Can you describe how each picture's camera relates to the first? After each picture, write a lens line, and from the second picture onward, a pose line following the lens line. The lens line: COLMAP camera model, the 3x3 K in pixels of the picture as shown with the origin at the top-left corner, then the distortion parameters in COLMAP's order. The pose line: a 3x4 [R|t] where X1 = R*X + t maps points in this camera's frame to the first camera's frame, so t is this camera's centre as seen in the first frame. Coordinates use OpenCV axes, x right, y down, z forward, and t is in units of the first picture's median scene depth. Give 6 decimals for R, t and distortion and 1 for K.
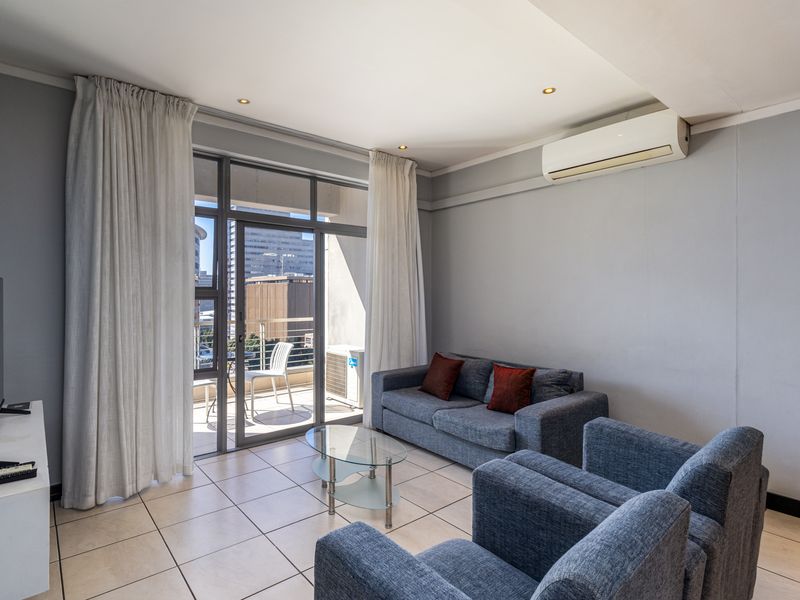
lens RADIAL K [[436.3, 0, 402.0], [0, 436.3, 296.9], [0, 0, 1]] dist [0.002208, 0.000656]
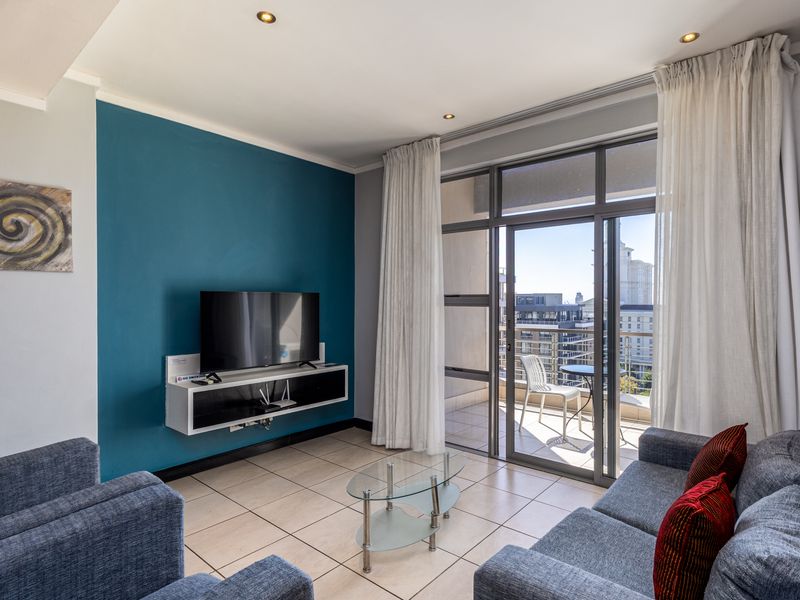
lens RADIAL K [[436.3, 0, 402.0], [0, 436.3, 296.9], [0, 0, 1]] dist [0.002208, 0.000656]
pose [[0.145201, 0.000787, -0.989402, 0.554422], [-0.008439, 0.999964, -0.000443, -0.014251], [0.989366, 0.008414, 0.145202, 0.628024]]
